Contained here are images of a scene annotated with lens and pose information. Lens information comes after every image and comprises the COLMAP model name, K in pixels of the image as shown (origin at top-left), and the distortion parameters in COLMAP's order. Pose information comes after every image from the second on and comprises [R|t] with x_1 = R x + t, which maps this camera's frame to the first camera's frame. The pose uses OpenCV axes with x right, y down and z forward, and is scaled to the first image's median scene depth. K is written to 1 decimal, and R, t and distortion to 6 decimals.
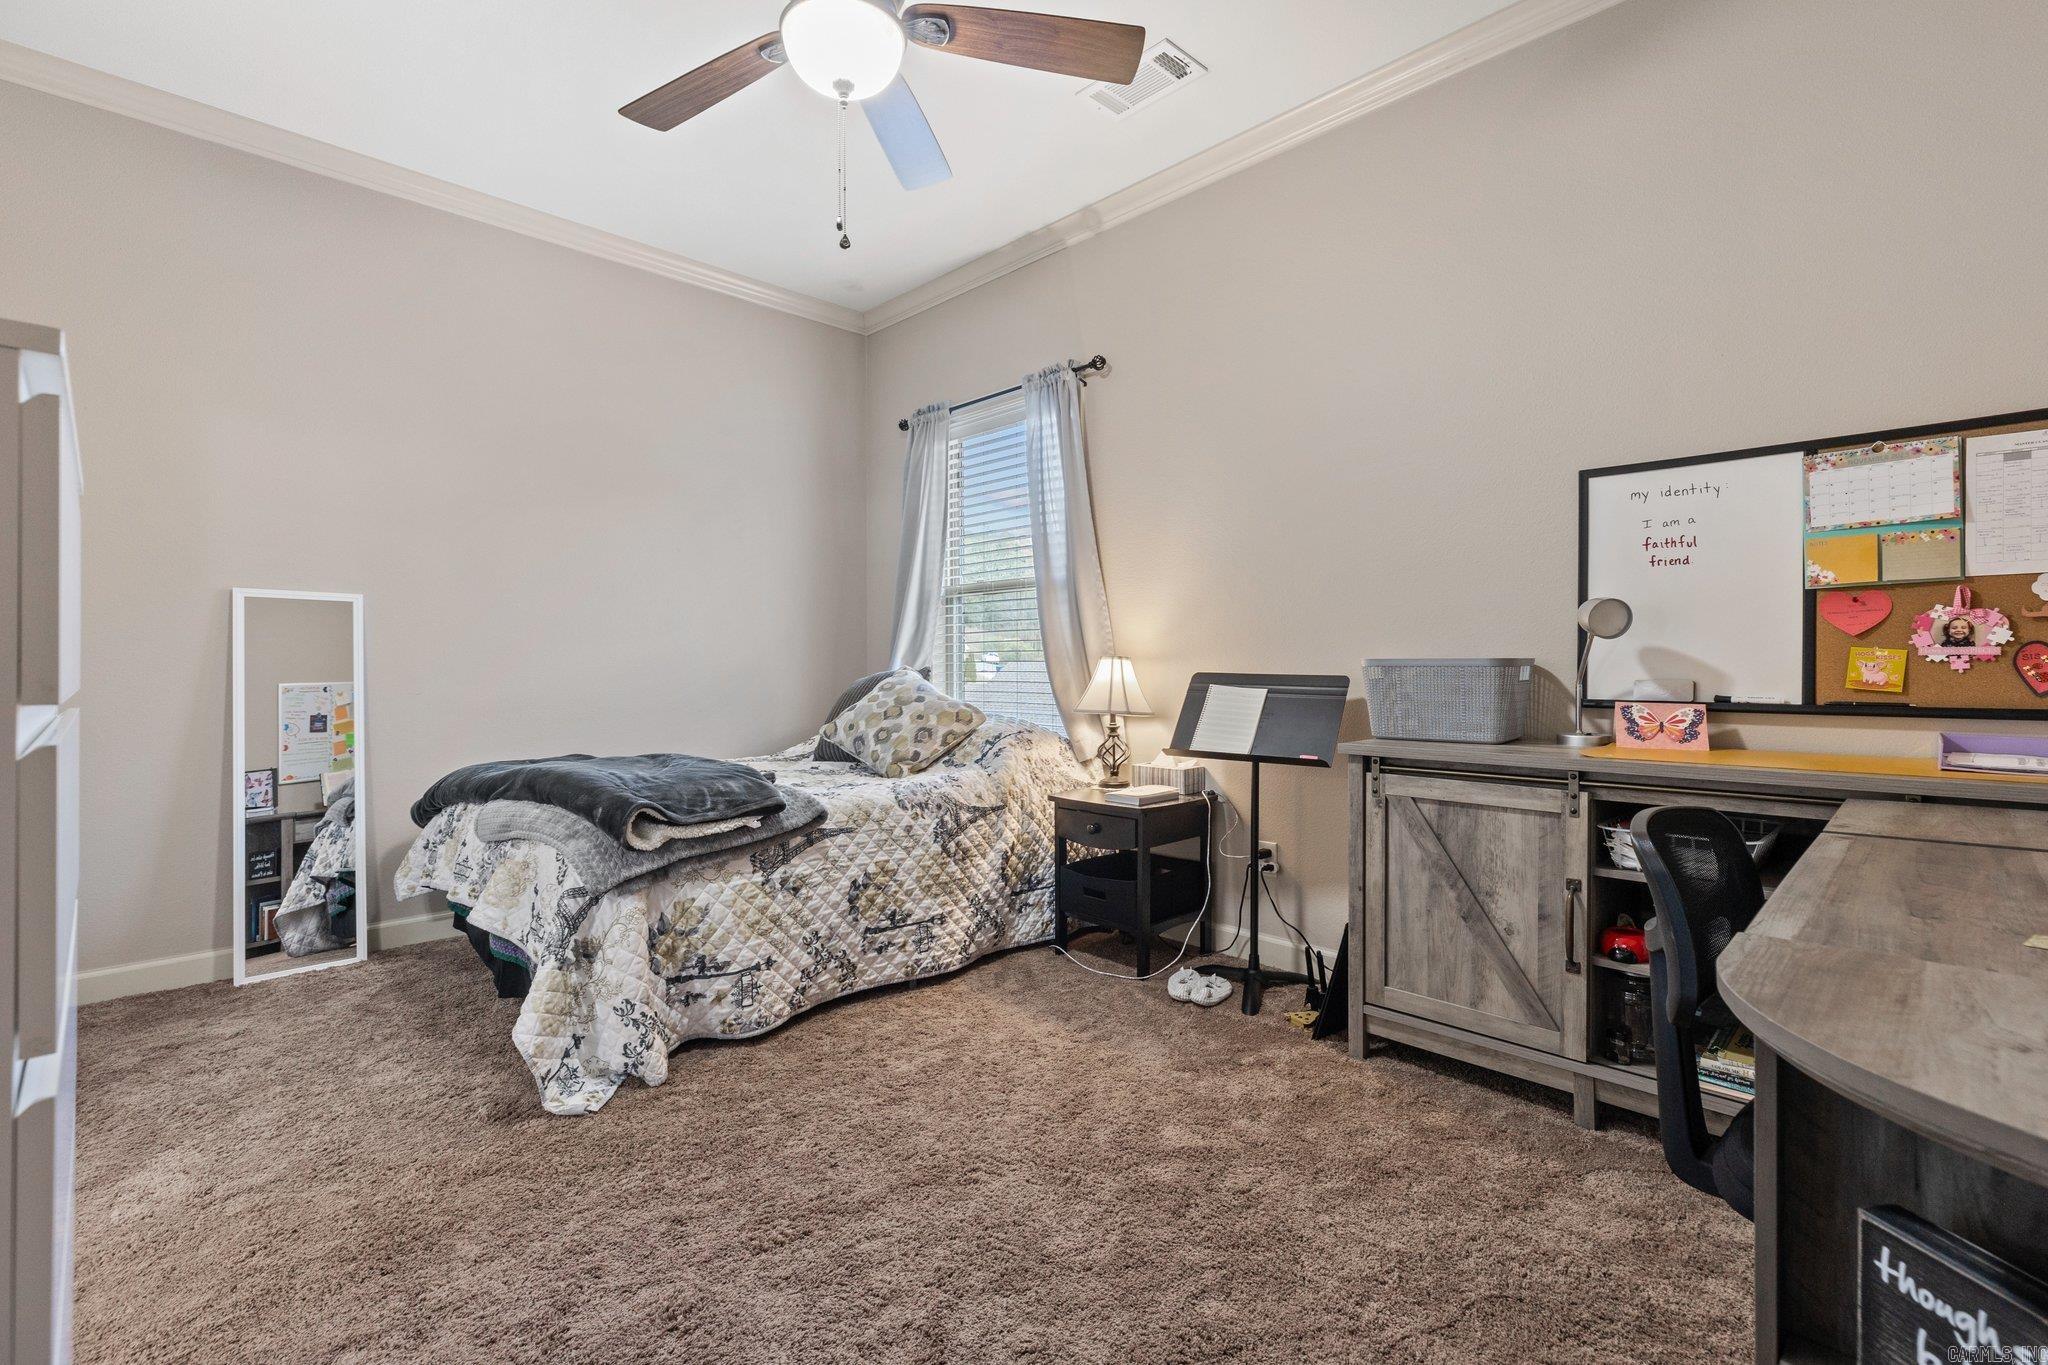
lens RADIAL K [[927.2, 0, 1028.8], [0, 927.2, 673.5], [0, 0, 1]] dist [0.005408, -0.000564]
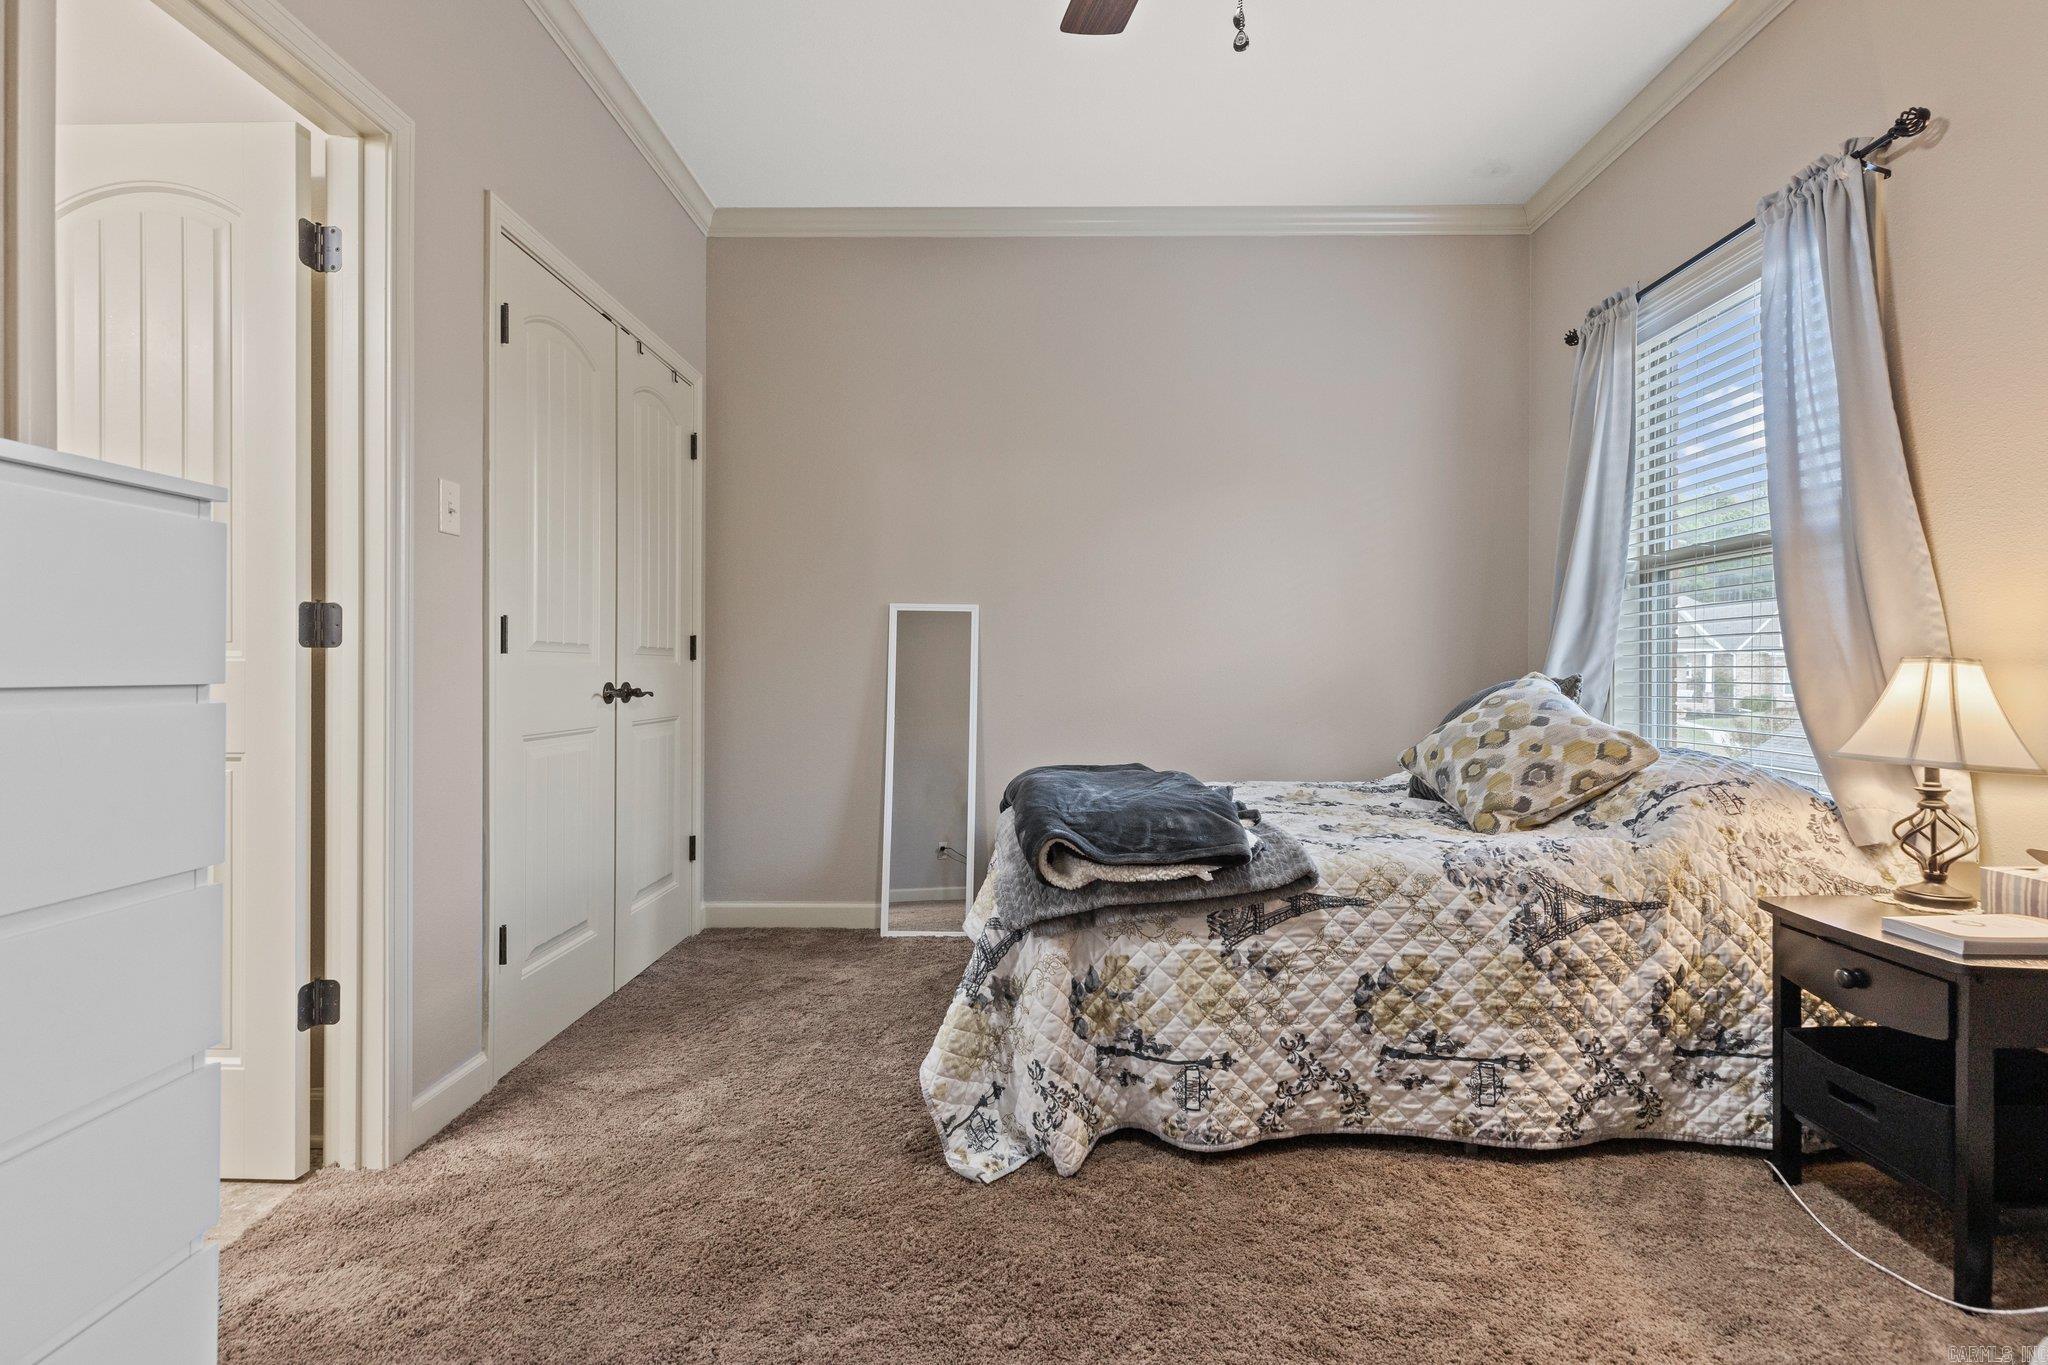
lens RADIAL K [[927.2, 0, 1025.4], [0, 927.2, 673.7], [0, 0, 1]] dist [0.005408, -0.000564]
pose [[0.703435, 0.008191, -0.710713, 0.121544], [-0.013363, 0.999909, -0.001703, -0.001698], [0.710634, 0.010695, 0.703480, 0.294746]]
